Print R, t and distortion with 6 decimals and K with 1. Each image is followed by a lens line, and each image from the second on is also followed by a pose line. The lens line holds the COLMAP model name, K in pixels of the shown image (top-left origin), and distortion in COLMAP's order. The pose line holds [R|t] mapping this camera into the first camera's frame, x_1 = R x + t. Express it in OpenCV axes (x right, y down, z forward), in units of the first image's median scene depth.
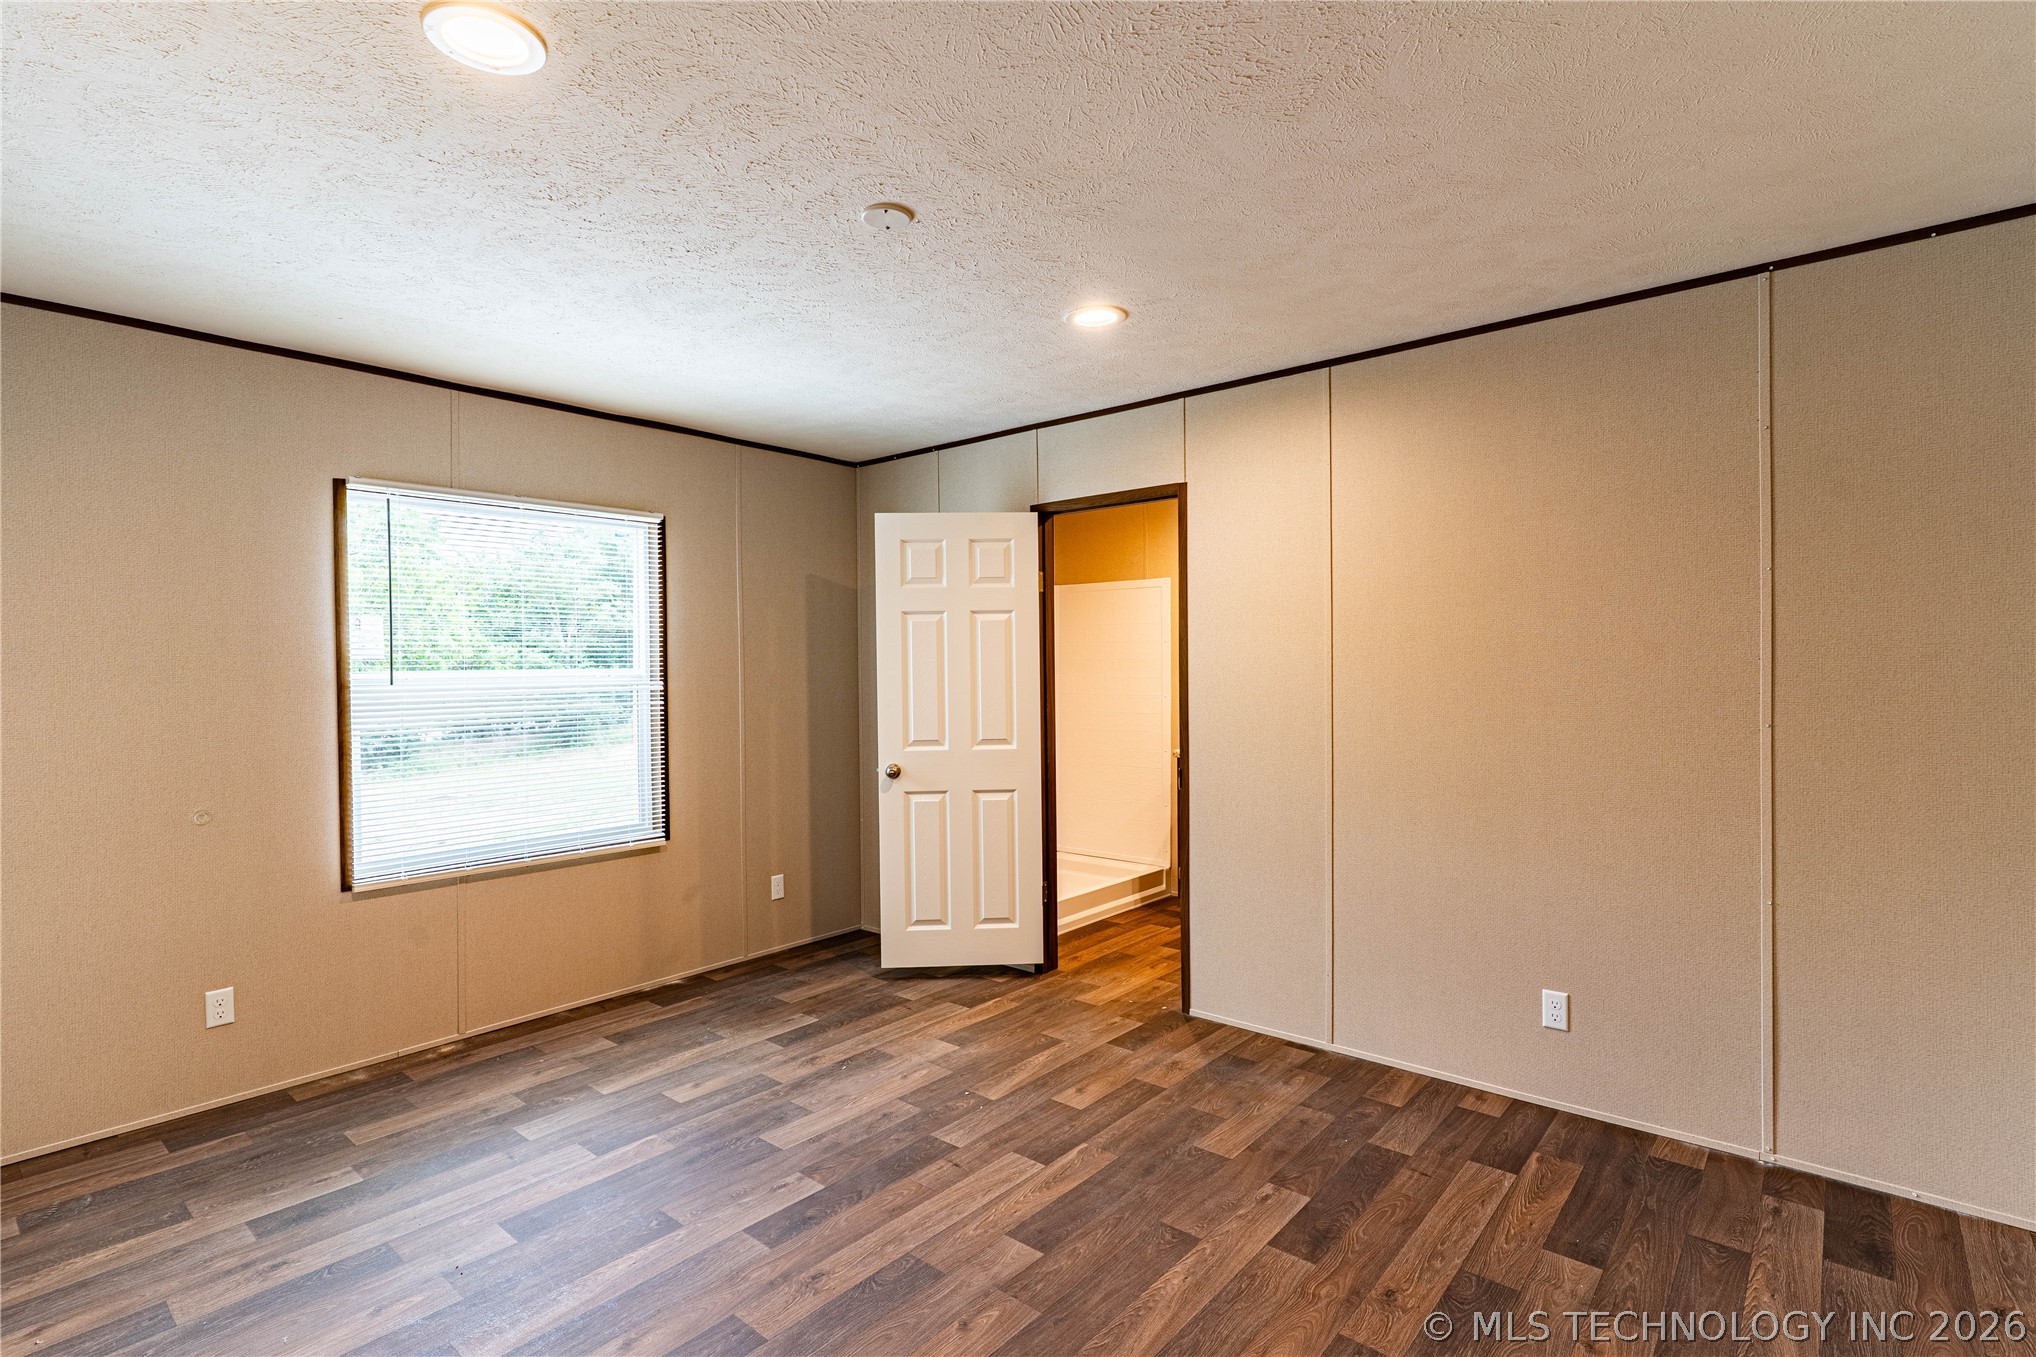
lens RADIAL K [[976.0, 0, 1016.6], [0, 976.0, 629.7], [0, 0, 1]] dist [0.000634, 0.000037]
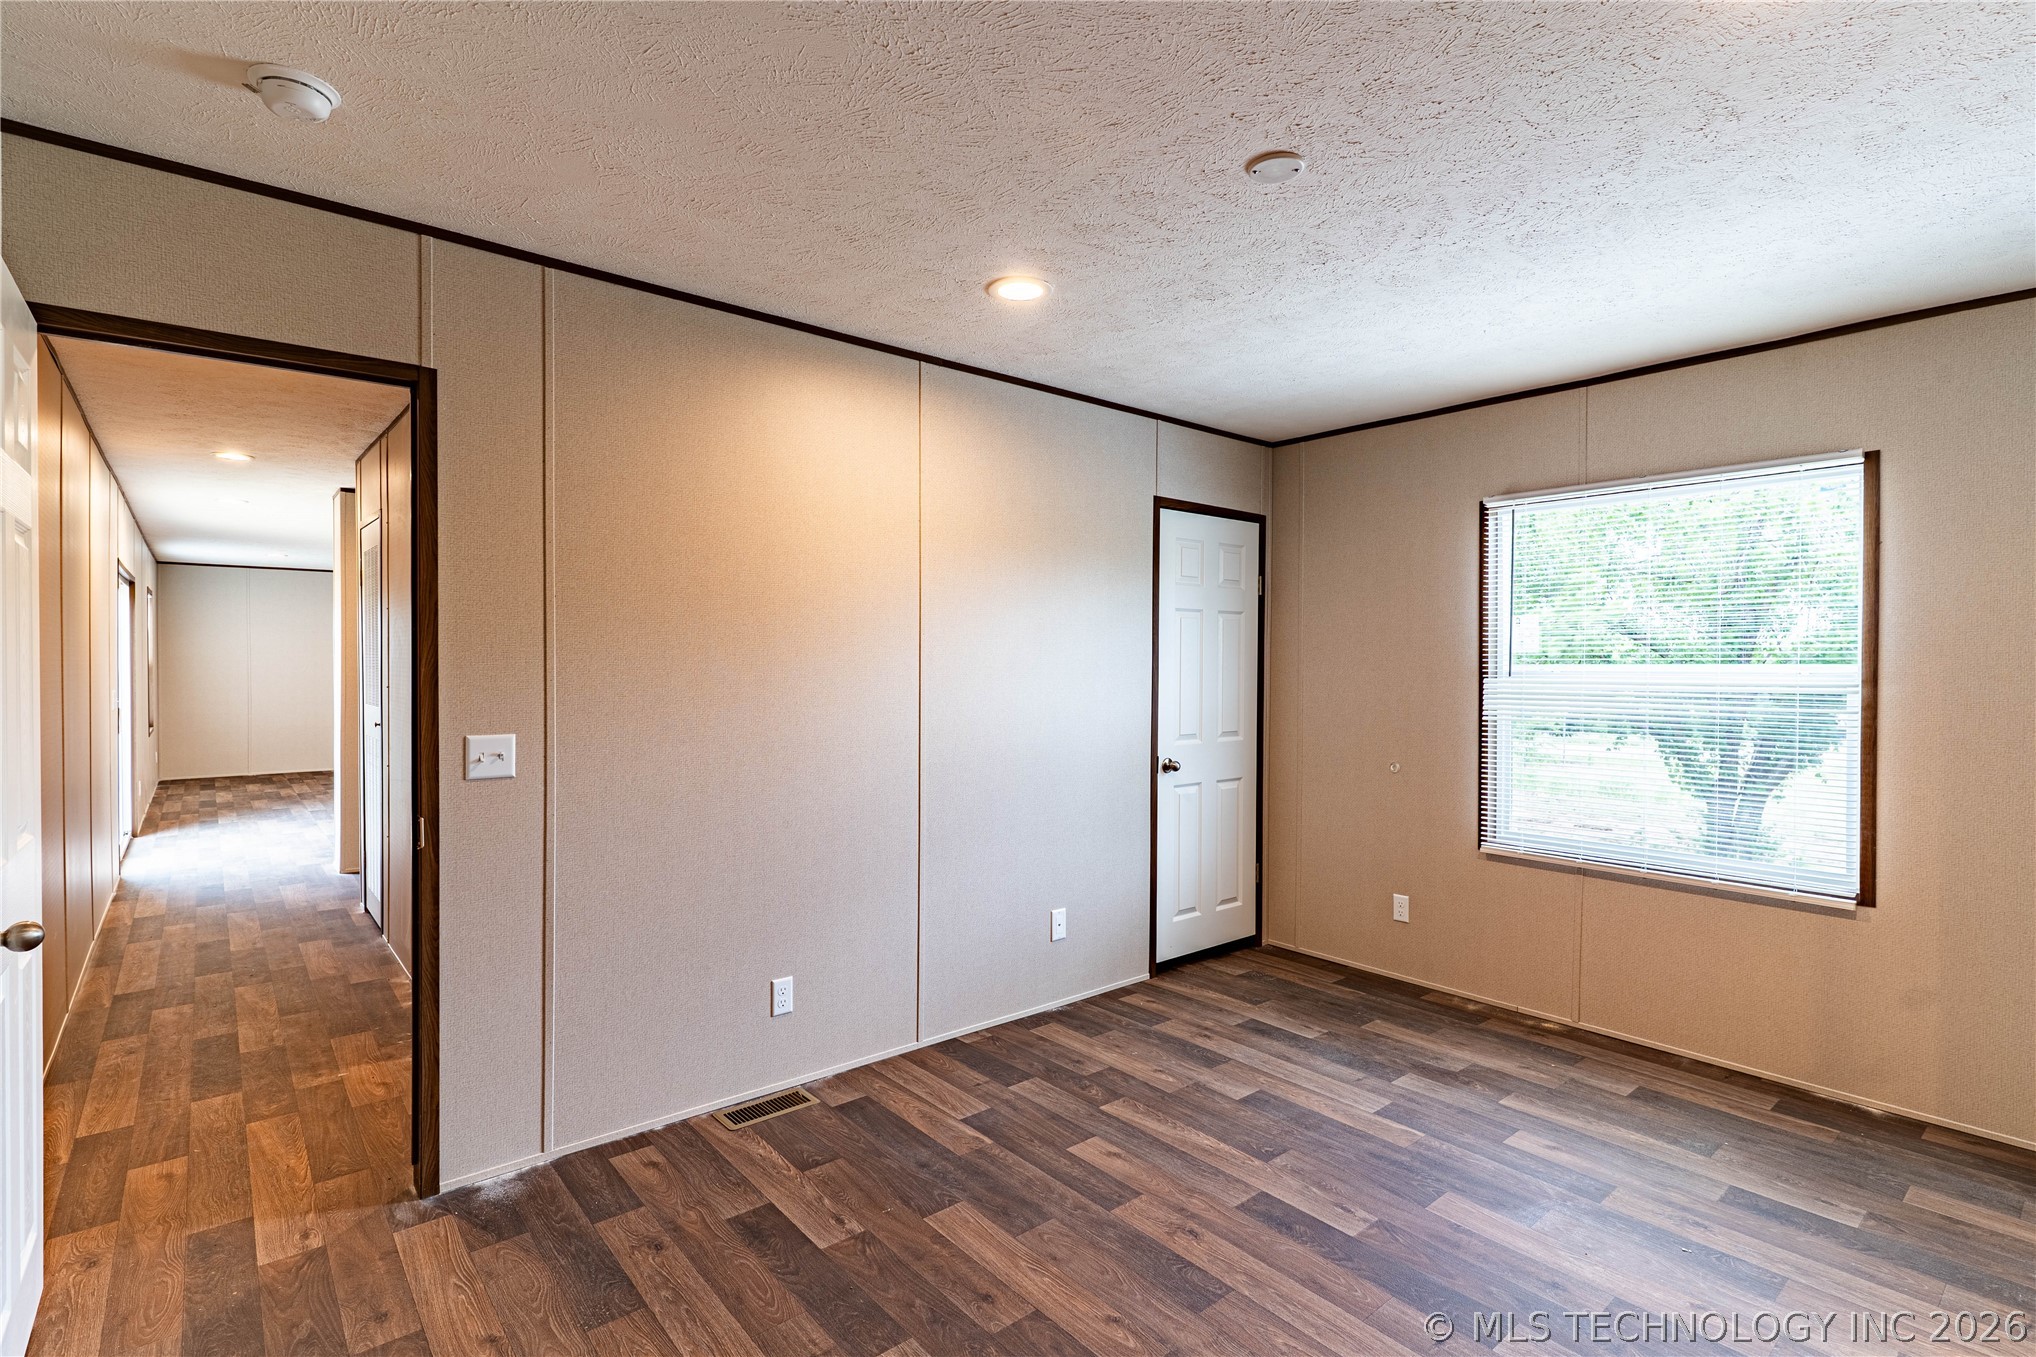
lens RADIAL K [[964.4, 0, 1018.0], [0, 964.4, 678.5], [0, 0, 1]] dist [0.001874, -0.000853]
pose [[-0.165984, 0.024082, -0.985834, 0.648183], [0.030092, 0.999360, 0.019345, 0.023077], [0.985669, -0.026455, -0.166602, 0.762538]]
